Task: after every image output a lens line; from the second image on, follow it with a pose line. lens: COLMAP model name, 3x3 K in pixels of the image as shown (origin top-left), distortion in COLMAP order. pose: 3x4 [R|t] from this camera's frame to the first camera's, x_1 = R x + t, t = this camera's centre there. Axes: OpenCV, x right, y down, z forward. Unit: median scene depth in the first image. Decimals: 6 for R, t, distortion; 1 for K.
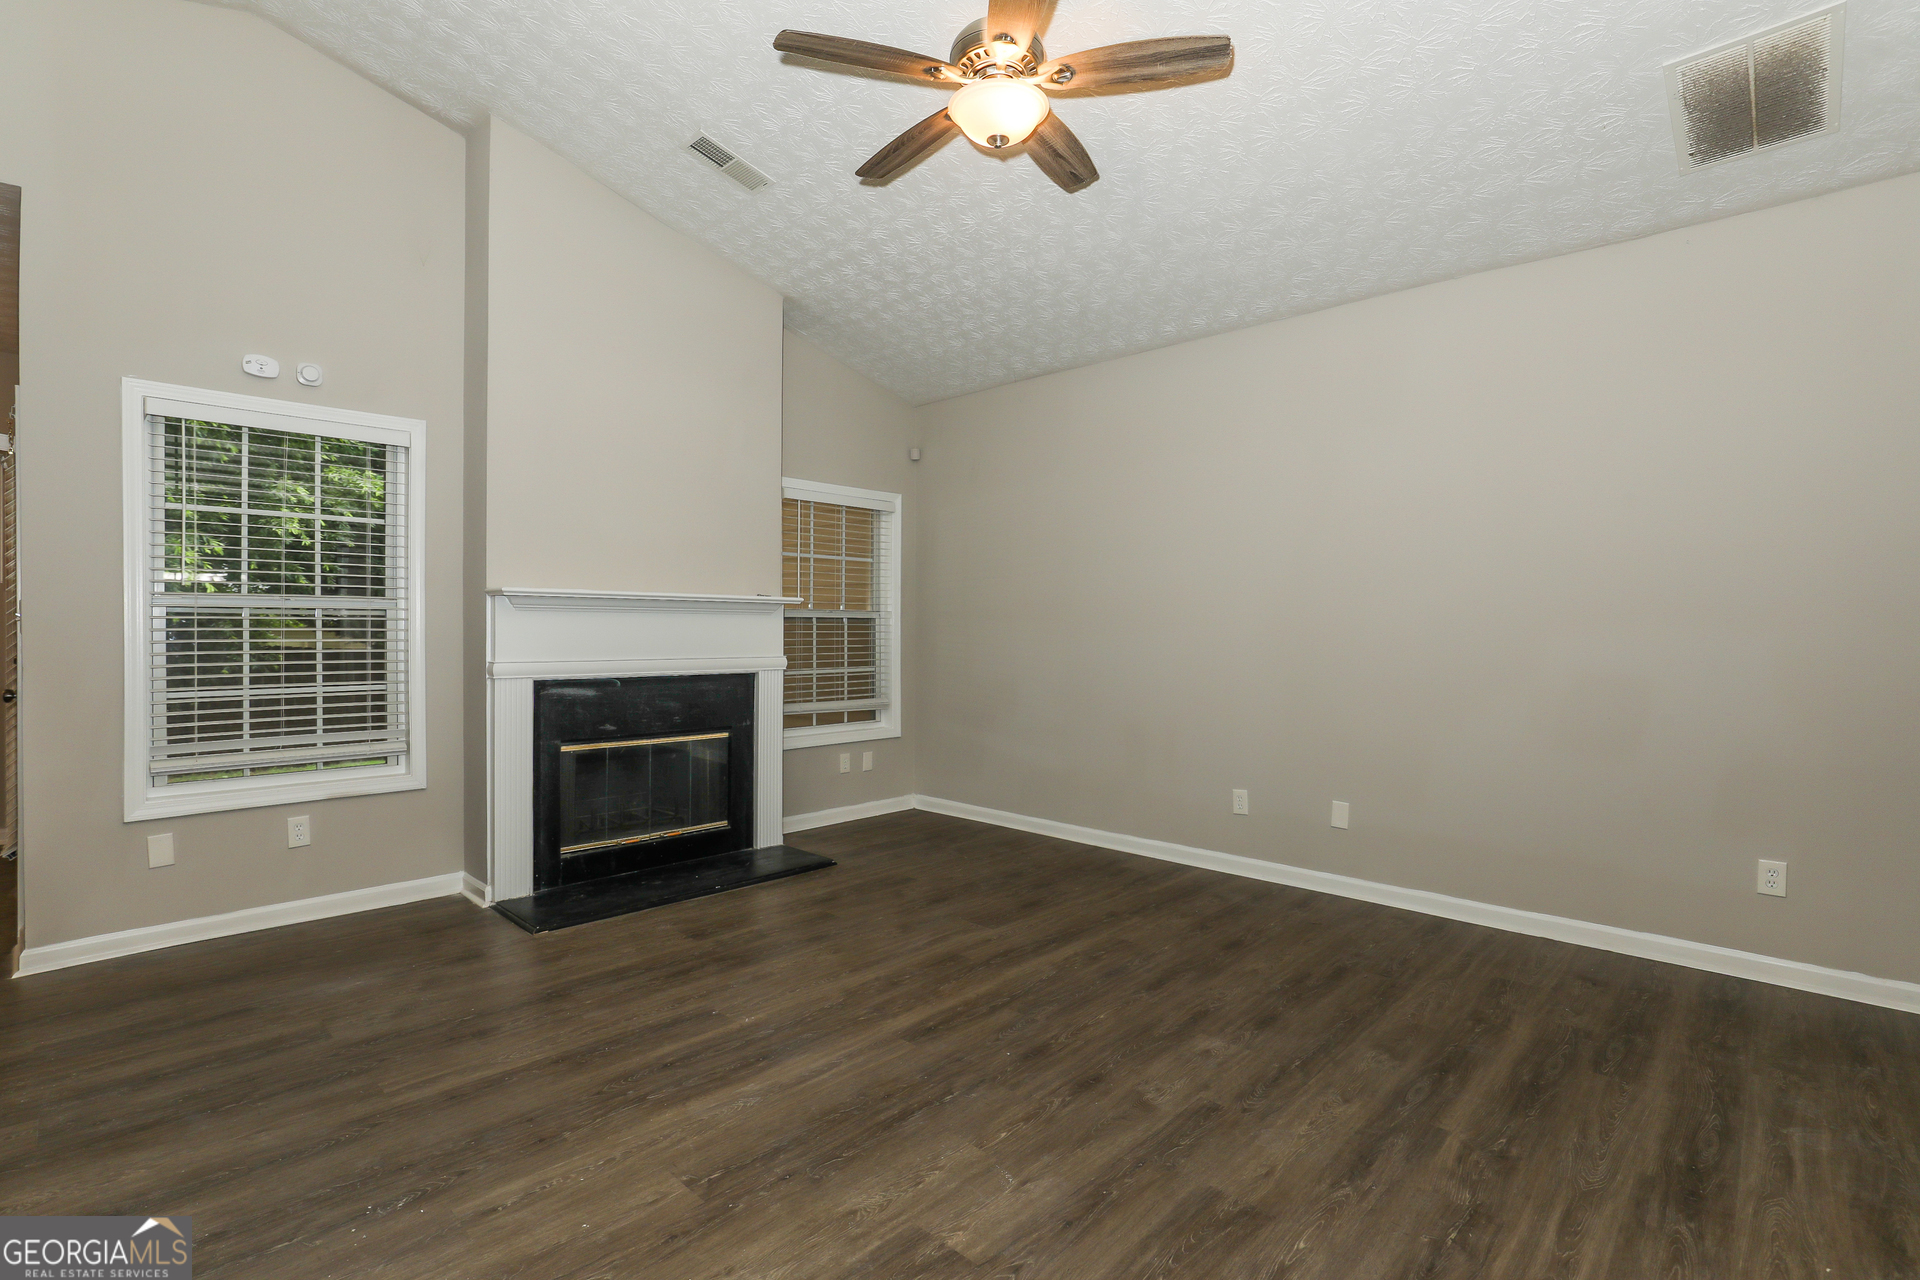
lens RADIAL K [[916.3, 0, 957.1], [0, 916.3, 641.6], [0, 0, 1]] dist [-0.022812, 0.000451]
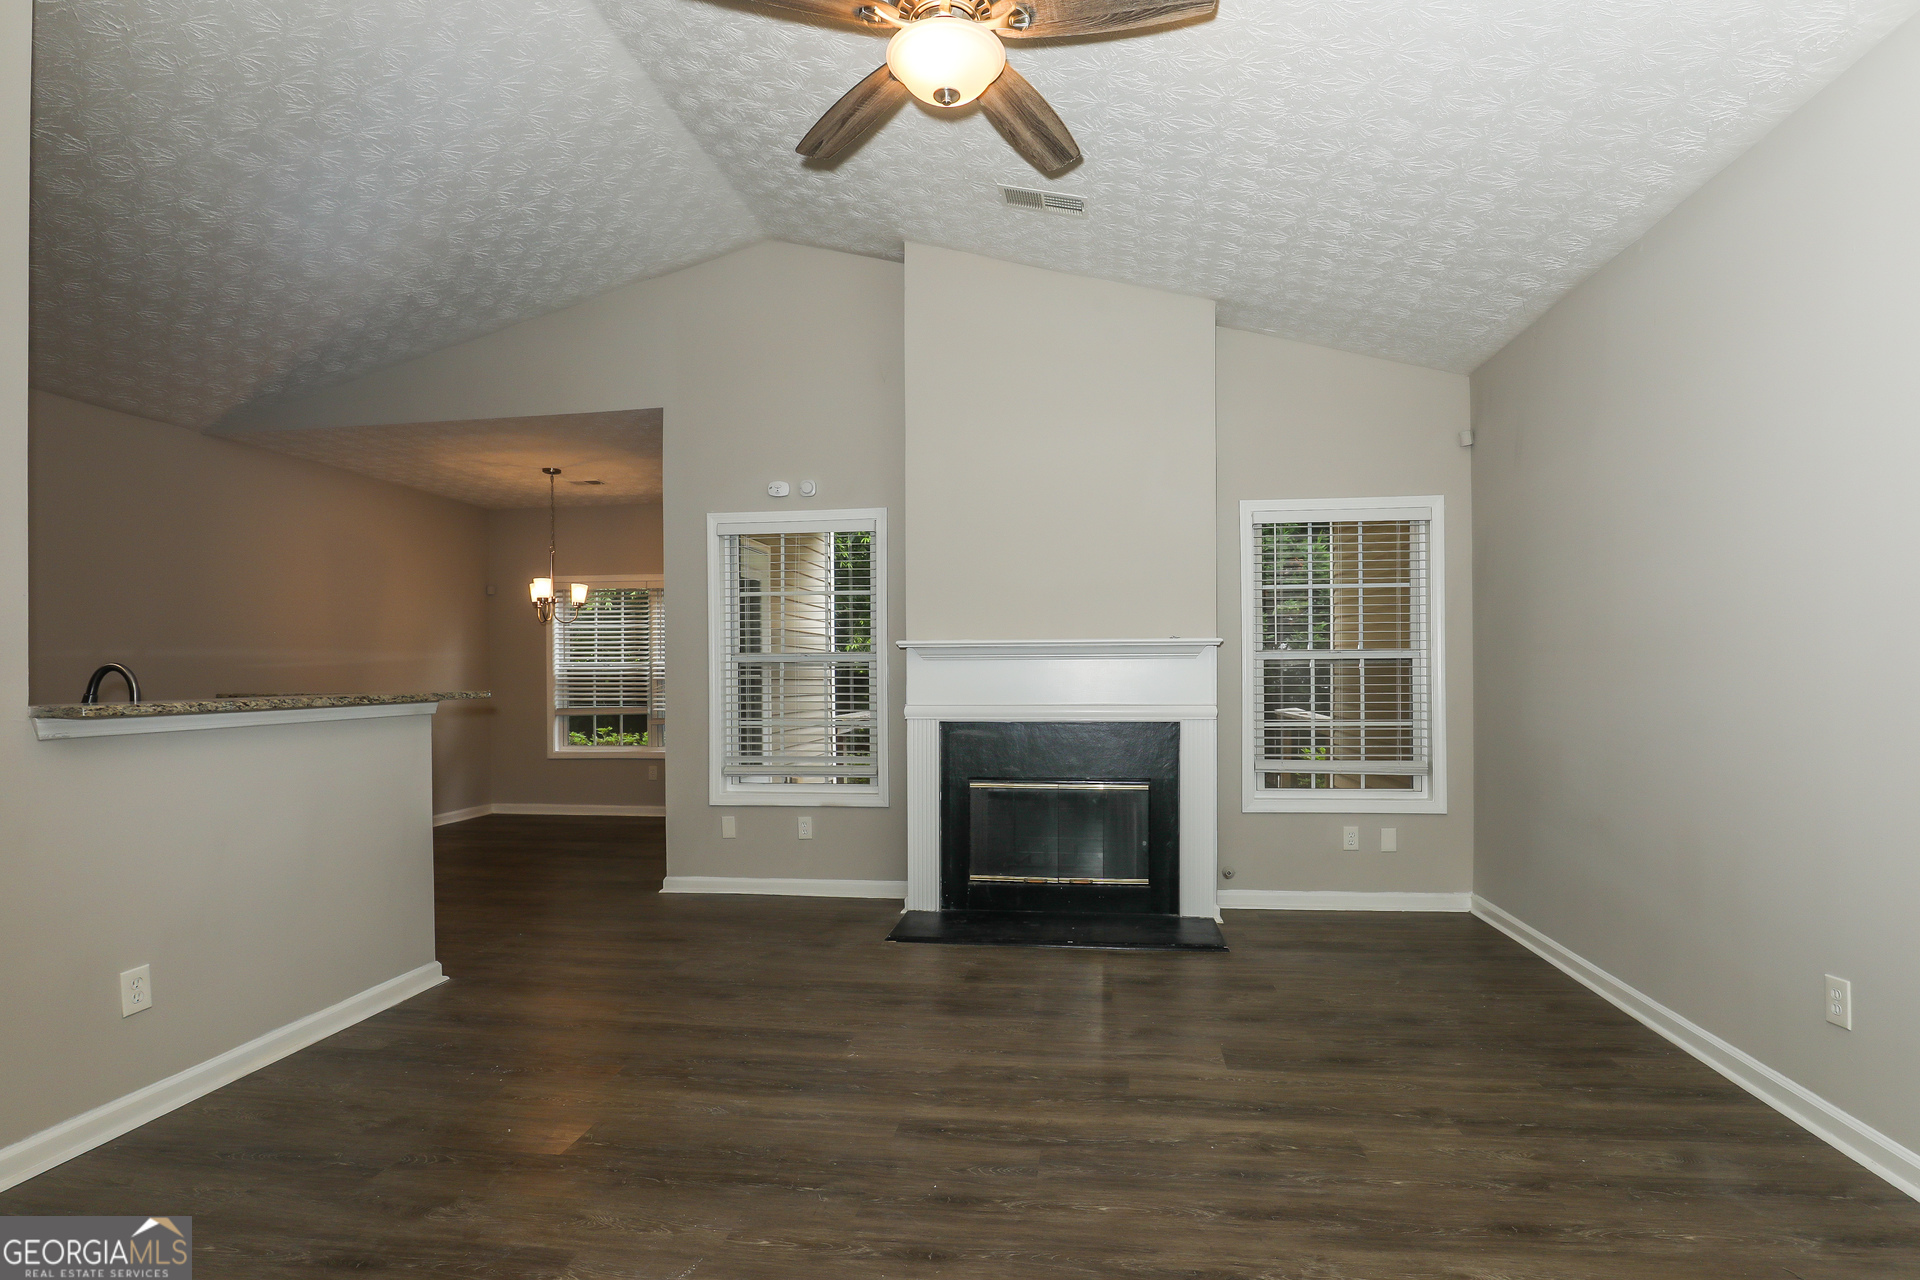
lens RADIAL K [[935.1, 0, 964.0], [0, 935.1, 674.6], [0, 0, 1]] dist [-0.032359, 0.001177]
pose [[0.587358, -0.008602, -0.809282, 0.577009], [-0.002233, 0.999922, -0.012250, -0.002078], [0.809324, 0.009002, 0.587293, 0.399200]]
